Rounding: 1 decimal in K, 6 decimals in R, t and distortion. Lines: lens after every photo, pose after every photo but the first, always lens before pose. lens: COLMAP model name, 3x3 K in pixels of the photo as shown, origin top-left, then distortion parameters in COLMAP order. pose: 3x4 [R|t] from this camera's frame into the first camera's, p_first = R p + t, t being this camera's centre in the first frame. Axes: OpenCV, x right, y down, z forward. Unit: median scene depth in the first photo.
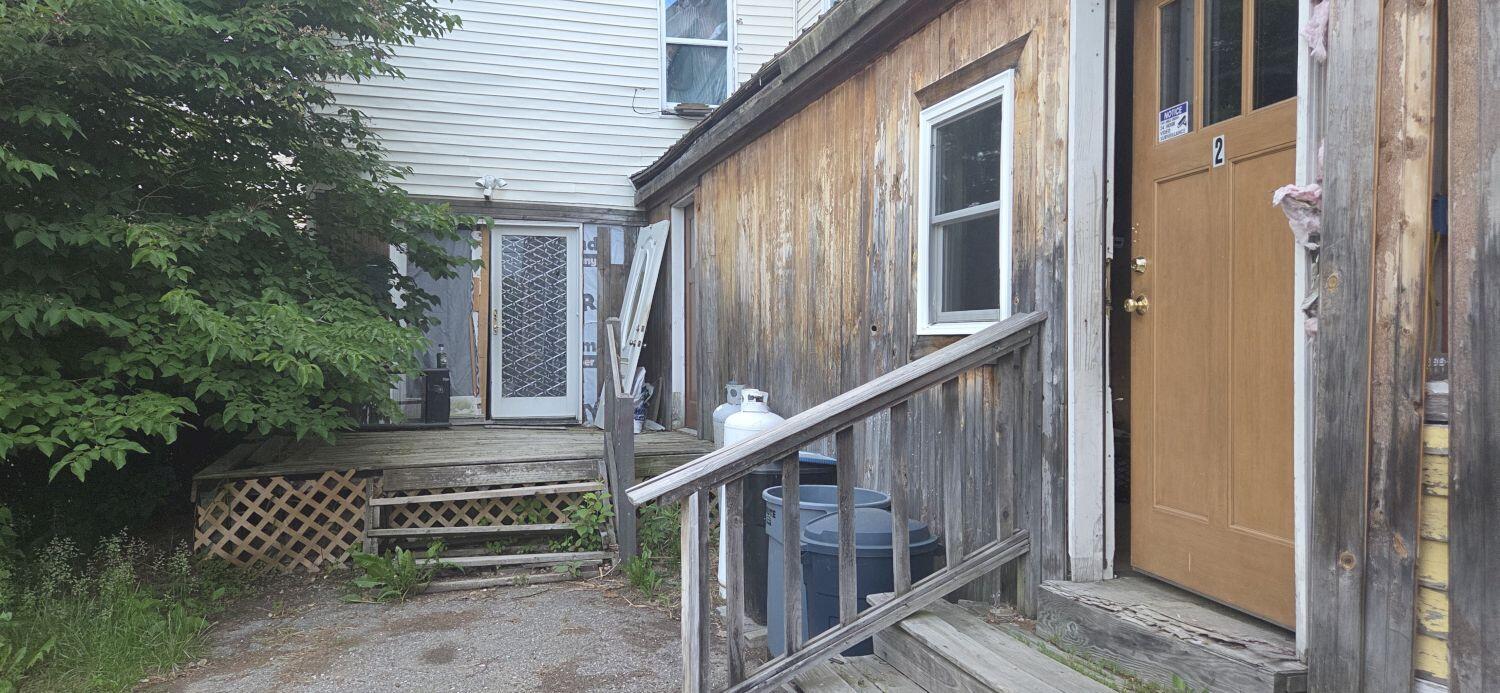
lens RADIAL K [[1012.1, 0, 750.0], [0, 1012.1, 346.5], [0, 0, 1]] dist [0.035031, -0.000341]
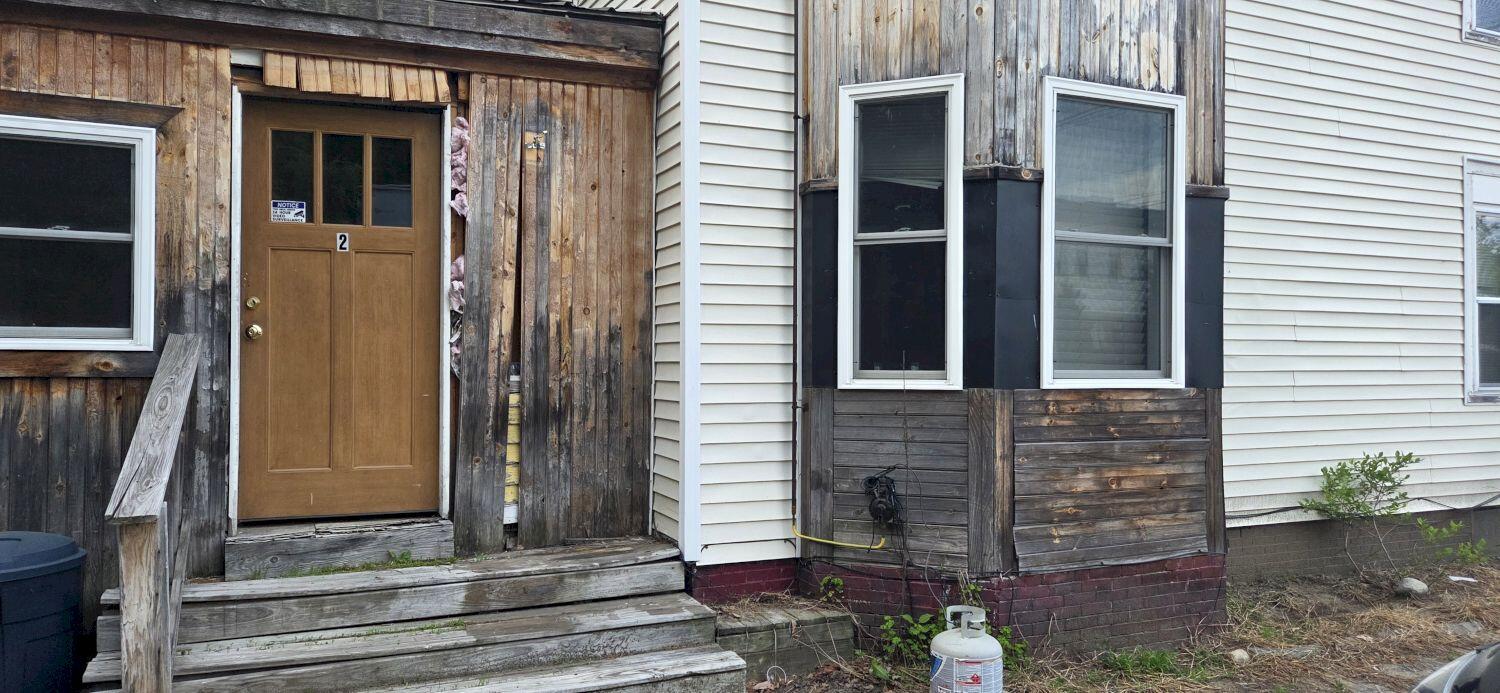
lens RADIAL K [[1012.1, 0, 750.0], [0, 1012.1, 346.5], [0, 0, 1]] dist [0.035031, -0.000341]
pose [[-0.148770, 0.010888, 0.988812, -1.094623], [-0.000830, 0.999938, -0.011136, -0.004726], [-0.988872, -0.002478, -0.148751, 0.515934]]
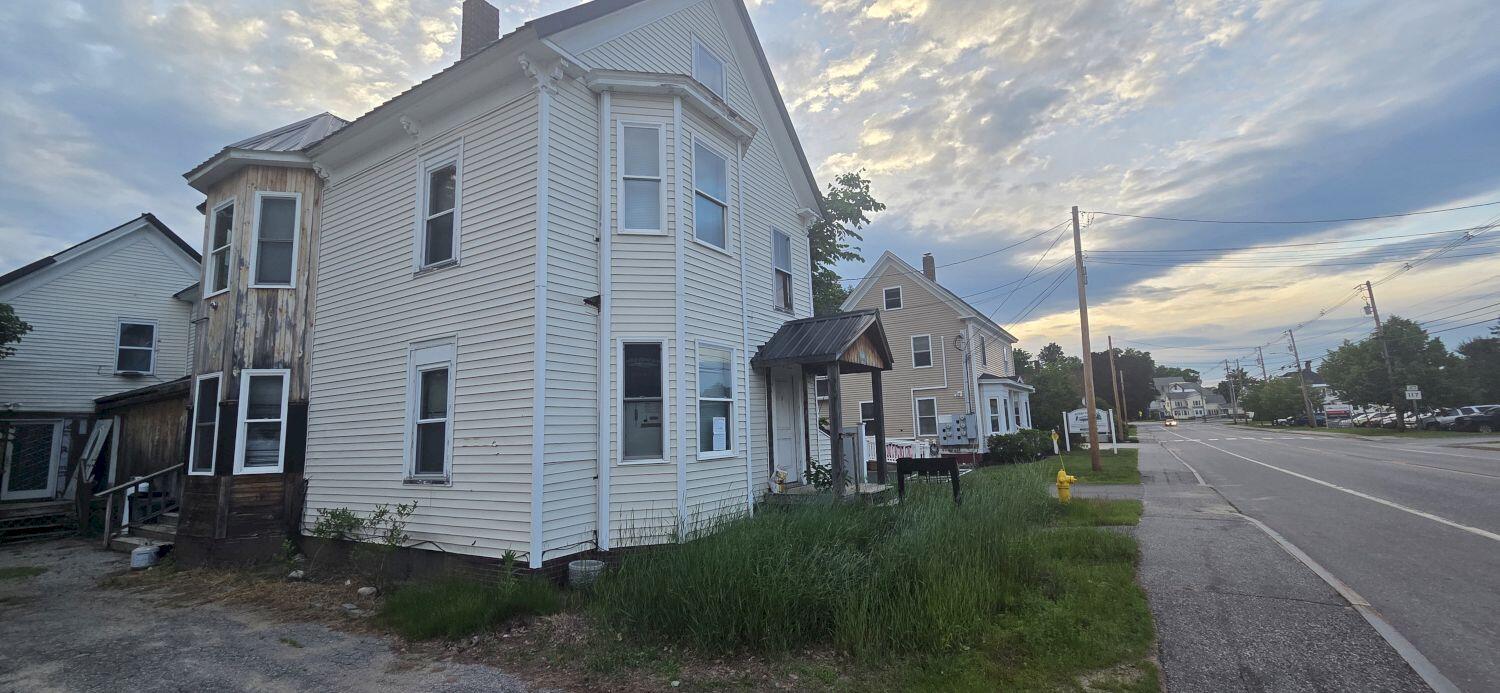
lens RADIAL K [[621.7, 0, 766.9], [0, 621.7, 345.8], [0, 0, 1]] dist [-0.000921, -0.000096]
pose [[0.746713, 0.059672, 0.662465, 0.331025], [0.042204, 0.989710, -0.136720, -0.045245], [-0.663806, 0.130049, 0.736511, -4.094298]]
